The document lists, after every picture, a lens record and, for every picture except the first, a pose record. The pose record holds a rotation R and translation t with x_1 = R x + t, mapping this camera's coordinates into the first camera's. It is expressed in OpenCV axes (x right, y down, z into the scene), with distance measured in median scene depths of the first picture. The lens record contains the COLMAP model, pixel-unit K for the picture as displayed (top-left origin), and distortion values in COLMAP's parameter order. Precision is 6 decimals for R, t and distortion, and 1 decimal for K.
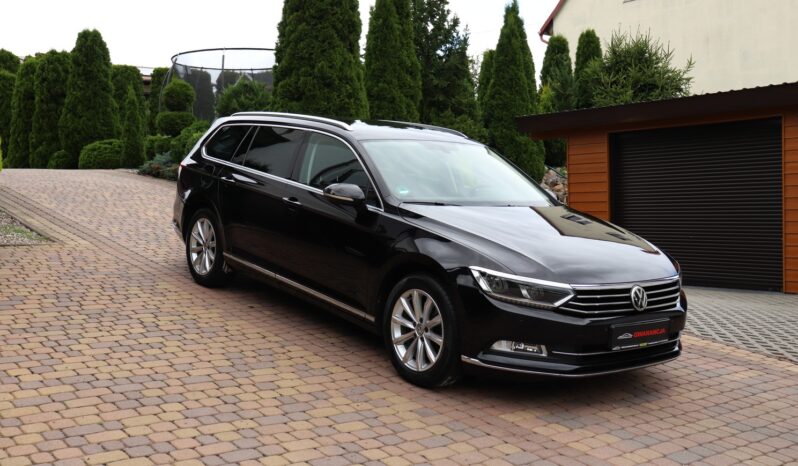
lens RADIAL K [[929.6, 0, 399.0], [0, 929.6, 233.0], [0, 0, 1]] dist [0.001396, 0.009547]
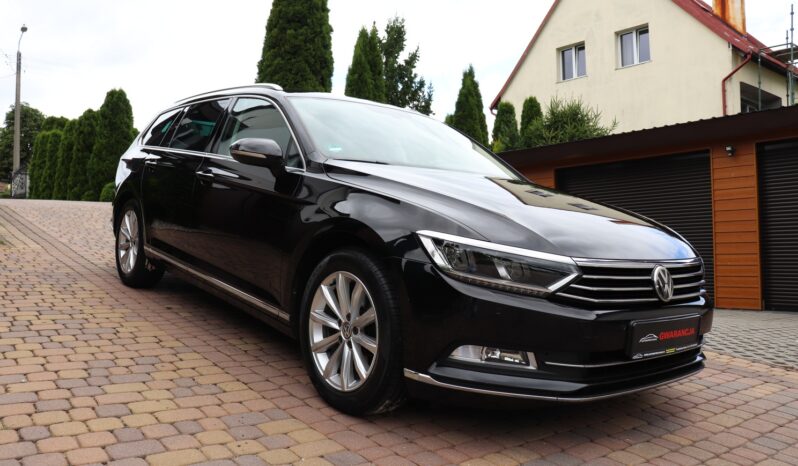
lens RADIAL K [[681.7, 0, 399.0], [0, 681.7, 233.0], [0, 0, 1]] dist [-0.152903, 0.137829]
pose [[0.999742, 0.007927, 0.021304, 0.047827], [-0.006521, 0.997844, -0.065306, 0.062063], [-0.021776, 0.065150, 0.997638, 0.474620]]
